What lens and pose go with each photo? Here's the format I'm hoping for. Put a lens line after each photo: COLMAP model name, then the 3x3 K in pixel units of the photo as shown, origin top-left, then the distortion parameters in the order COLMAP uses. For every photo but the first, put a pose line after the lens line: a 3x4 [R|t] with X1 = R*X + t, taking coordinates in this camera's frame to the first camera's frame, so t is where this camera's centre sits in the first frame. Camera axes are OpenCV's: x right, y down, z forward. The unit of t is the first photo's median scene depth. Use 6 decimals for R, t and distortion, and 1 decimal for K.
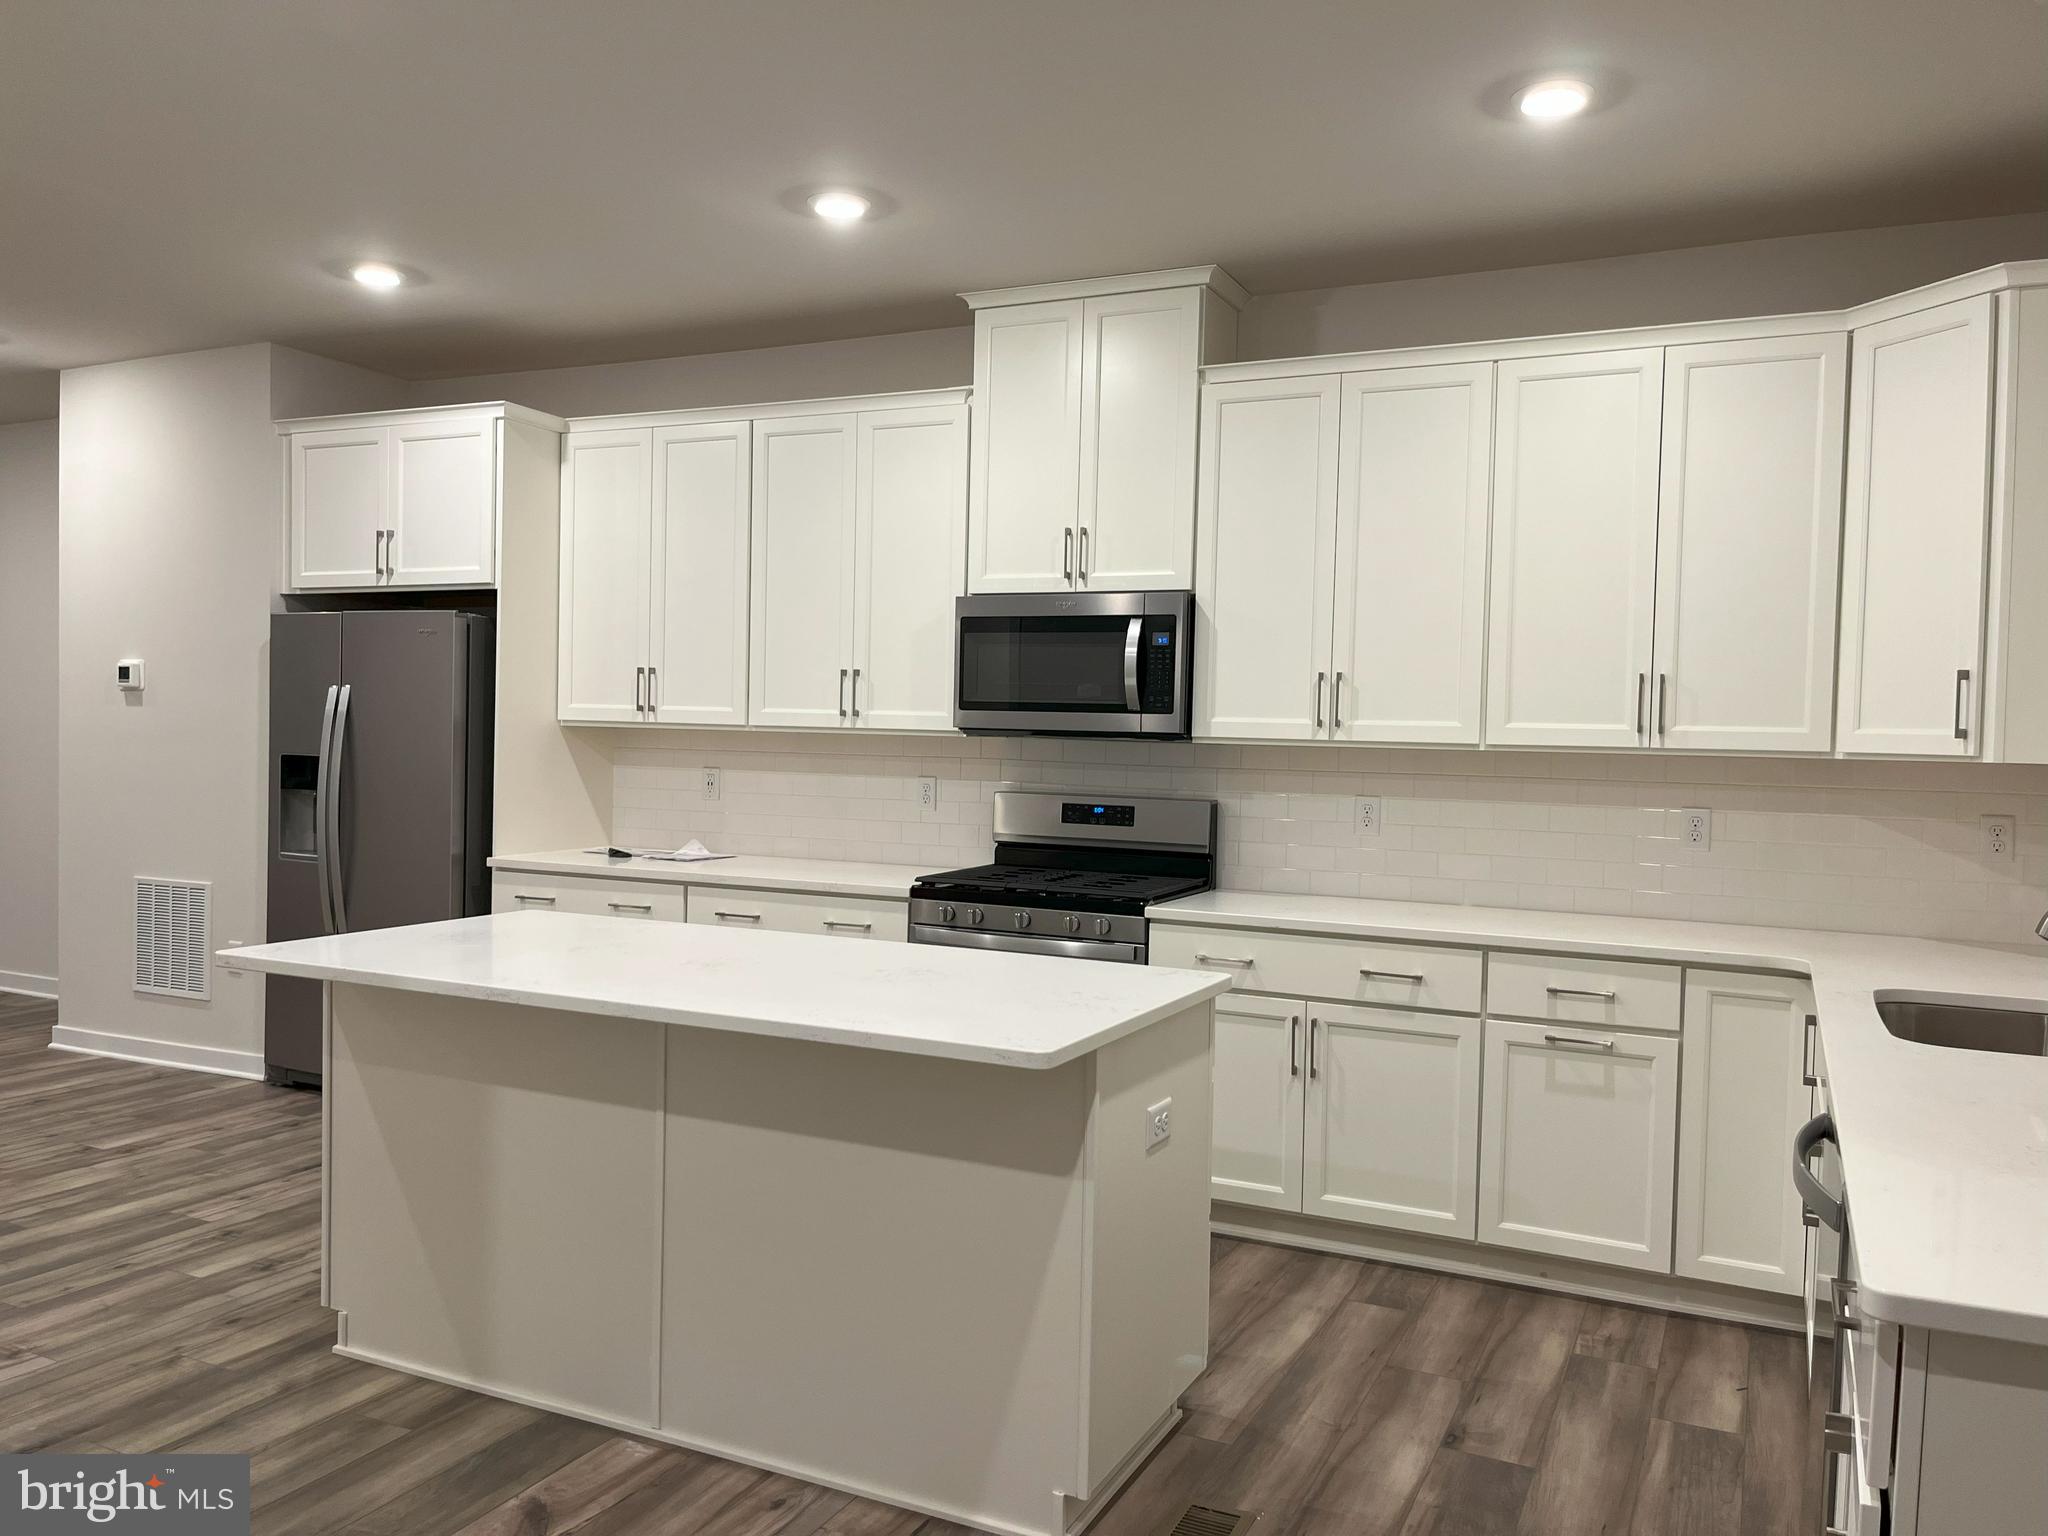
lens RADIAL K [[1540.2, 0, 1030.5], [0, 1540.2, 783.1], [0, 0, 1]] dist [0.034703, -0.052983]
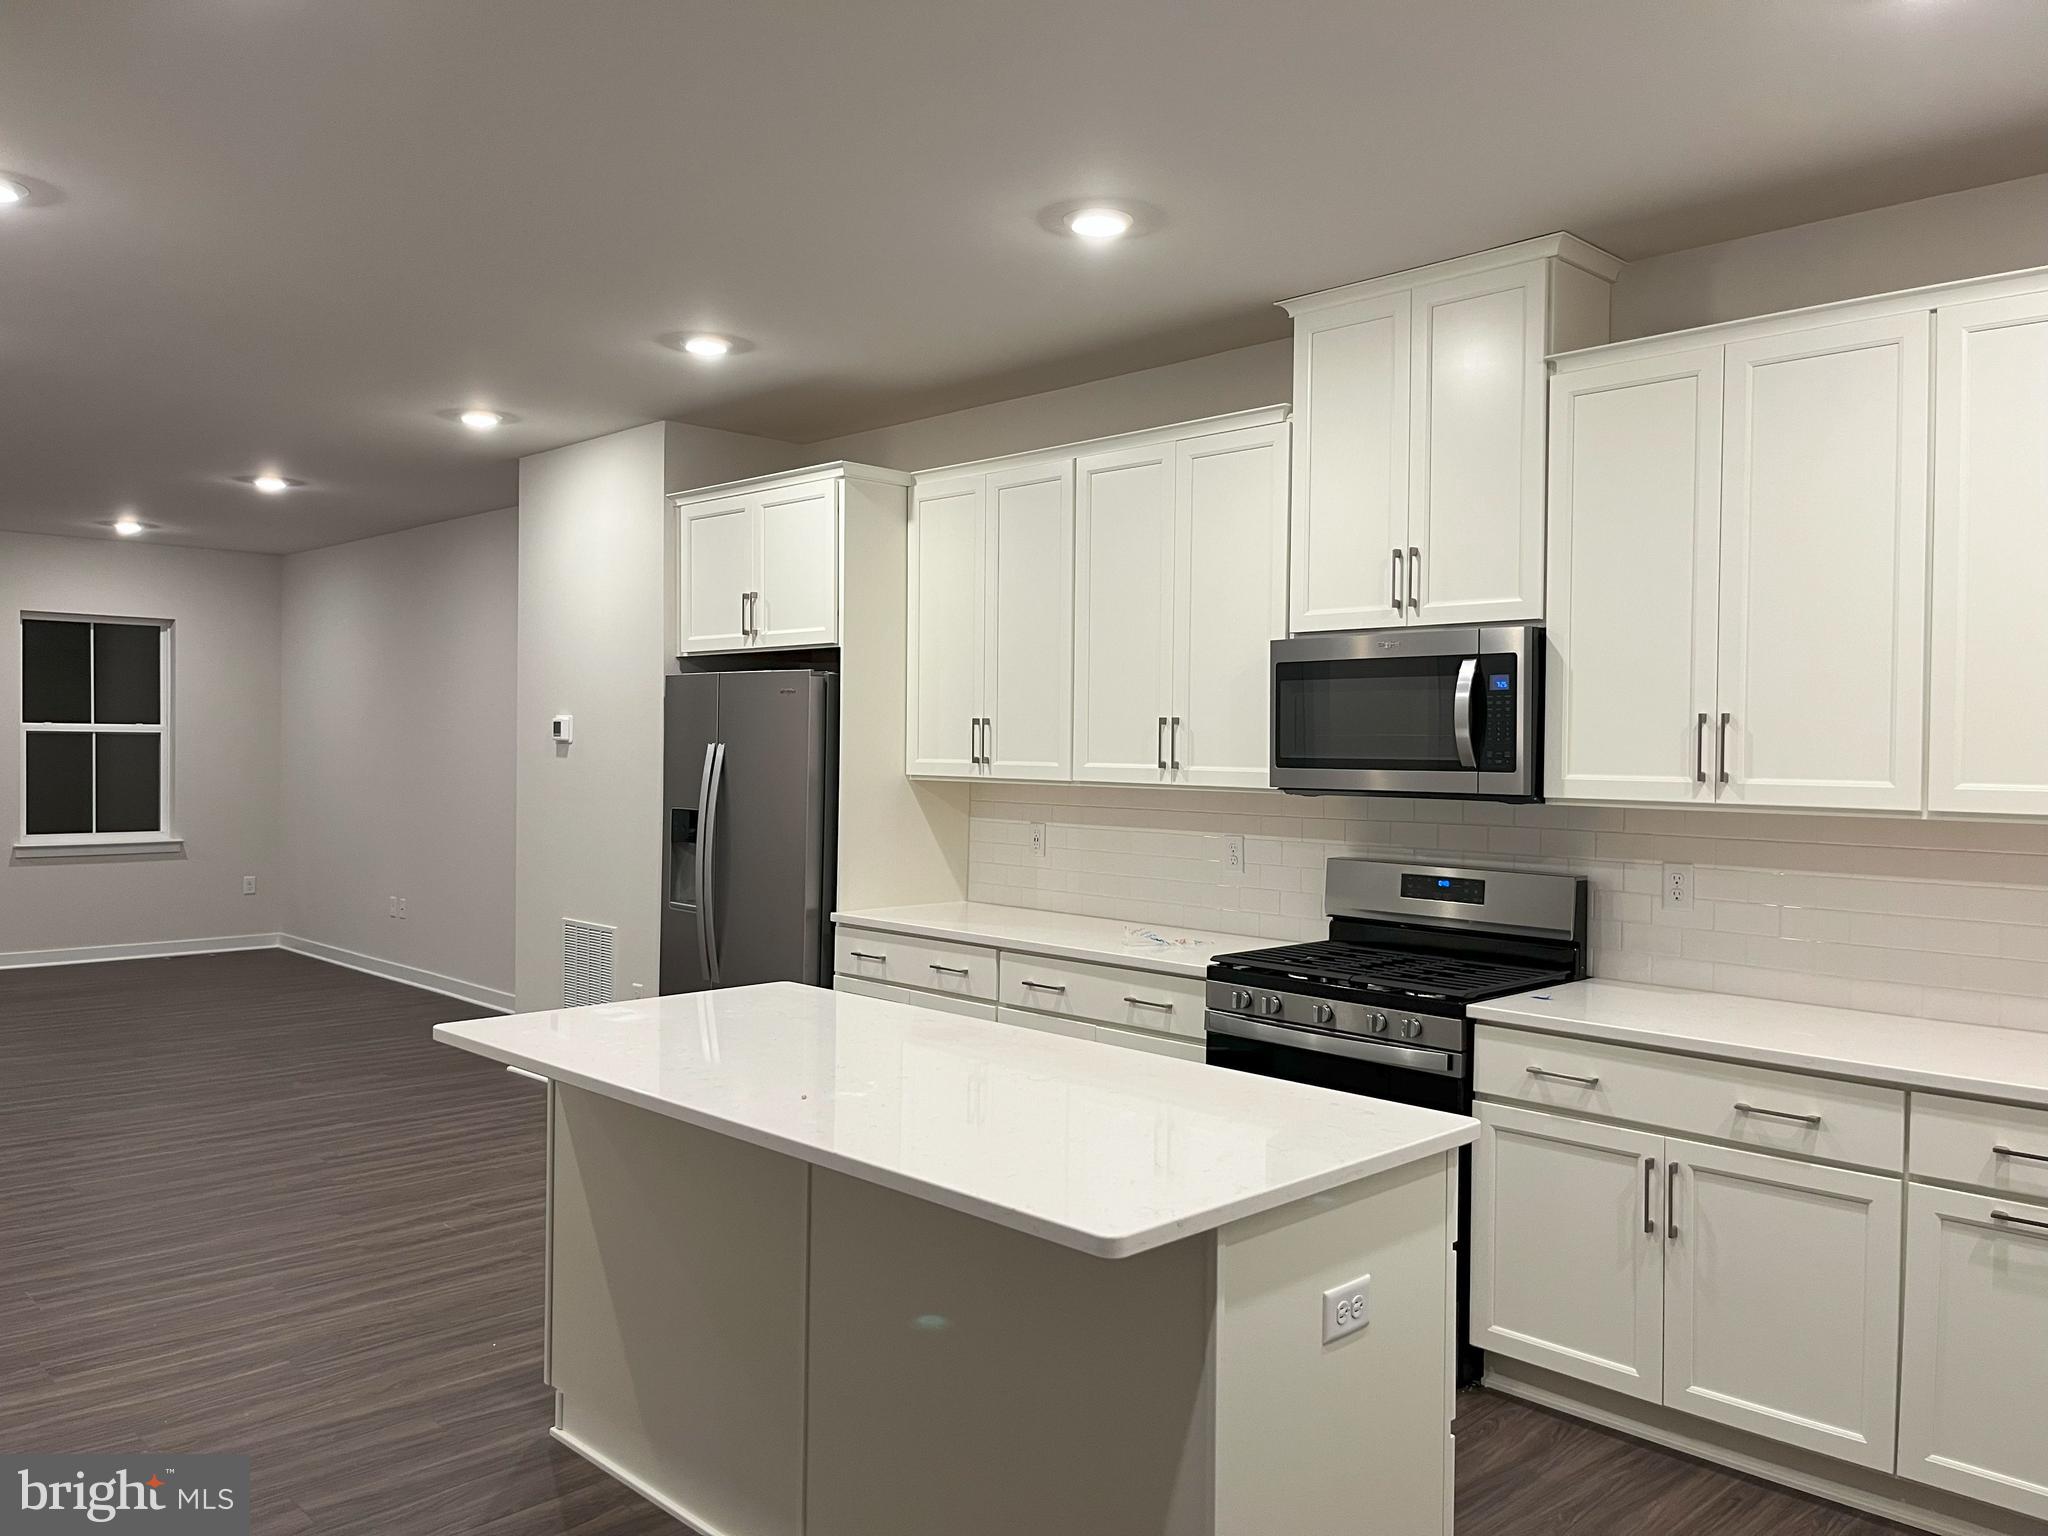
lens RADIAL K [[1540.2, 0, 1016.7], [0, 1540.2, 784.5], [0, 0, 1]] dist [0.034703, -0.052983]
pose [[0.938167, -0.002447, -0.346175, 0.123199], [-0.003312, 0.999866, -0.016044, -0.022433], [0.346167, 0.016198, 0.938033, 0.115573]]
